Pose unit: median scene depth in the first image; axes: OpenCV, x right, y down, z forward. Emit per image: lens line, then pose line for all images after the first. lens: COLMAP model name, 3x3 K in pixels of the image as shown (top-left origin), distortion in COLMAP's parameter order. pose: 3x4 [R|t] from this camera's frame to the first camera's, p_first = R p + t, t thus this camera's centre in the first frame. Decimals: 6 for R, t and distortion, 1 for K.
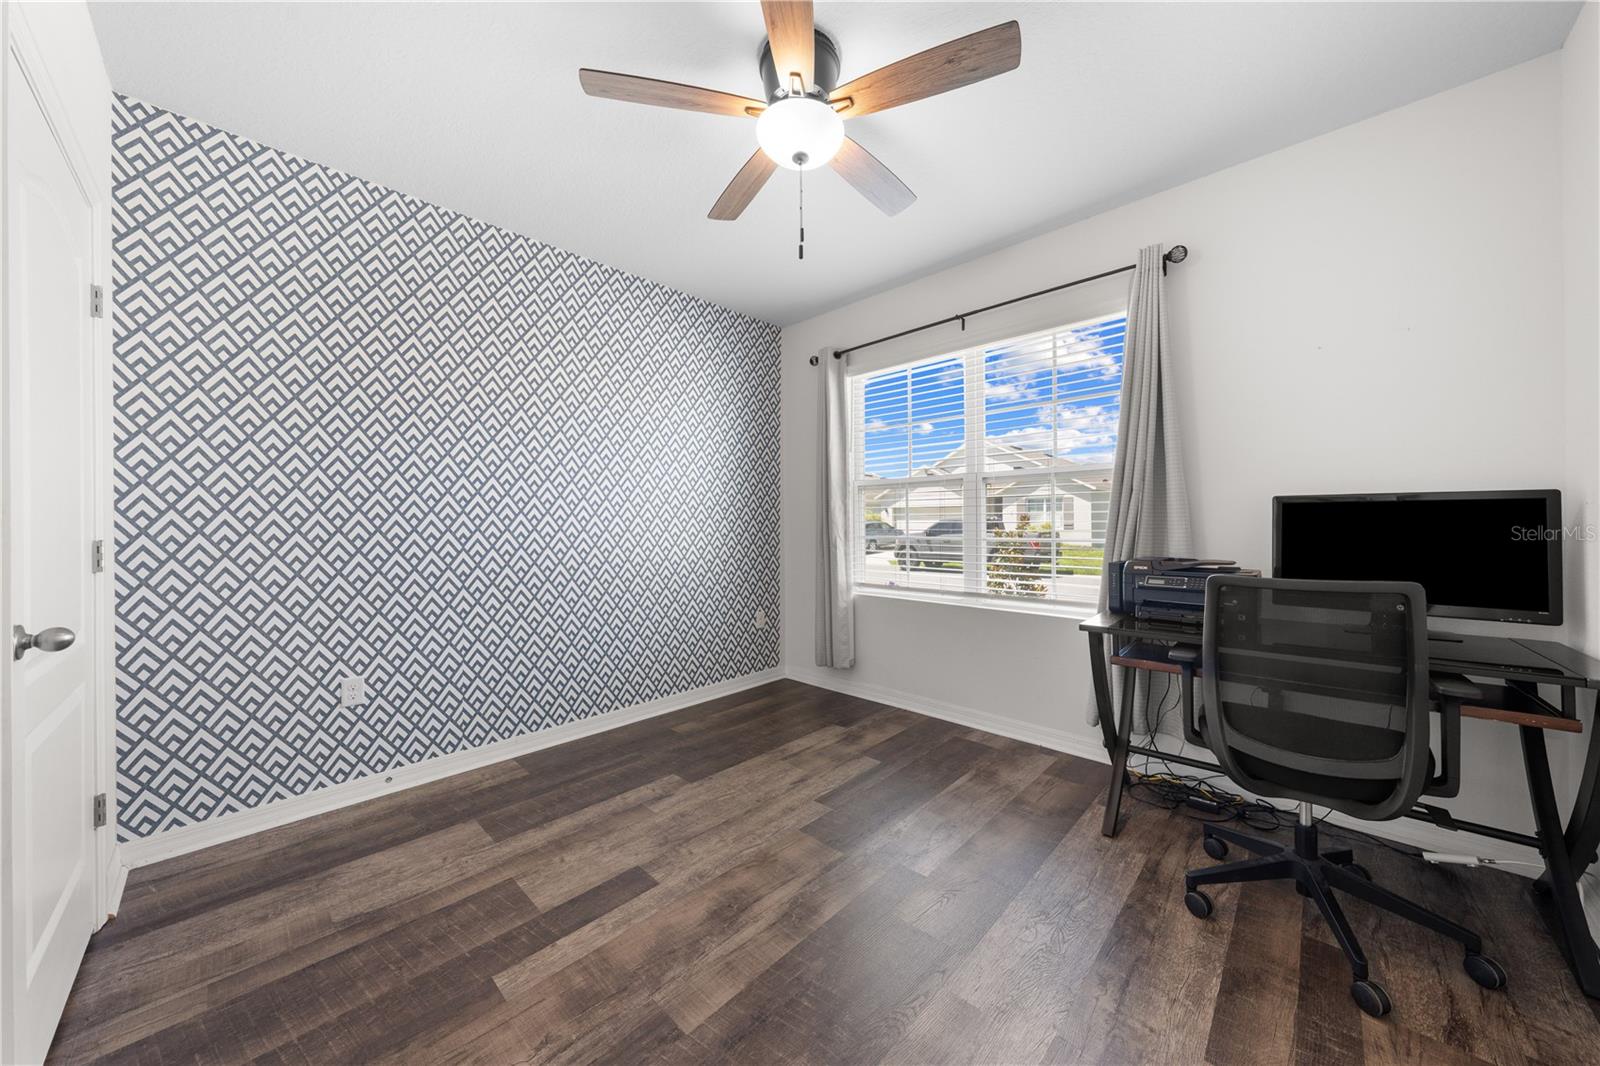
lens RADIAL K [[541.3, 0, 804.3], [0, 541.3, 528.3], [0, 0, 1]] dist [-0.000800, 0.000120]
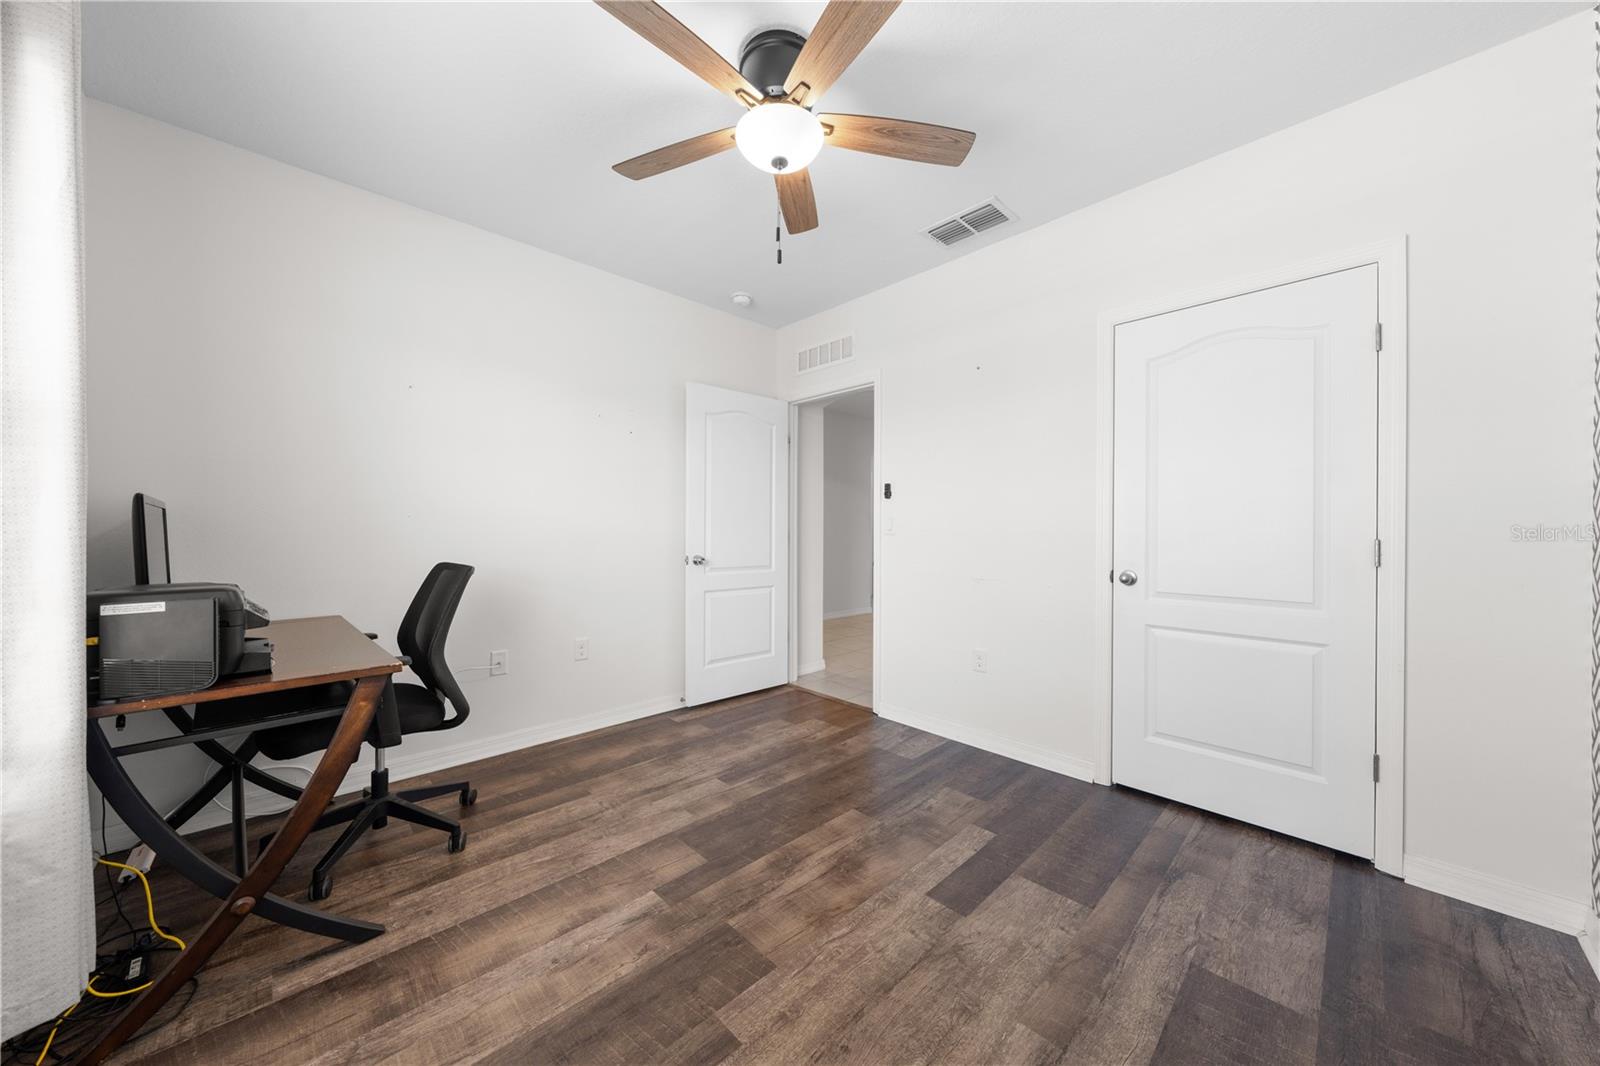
lens RADIAL K [[555.9, 0, 801.4], [0, 555.9, 530.3], [0, 0, 1]] dist [-0.000966, 0.000089]
pose [[-0.999239, 0.002871, 0.038905, -0.085348], [0.003141, 0.999971, 0.006889, -0.010850], [-0.038884, 0.007006, -0.999219, 2.030777]]
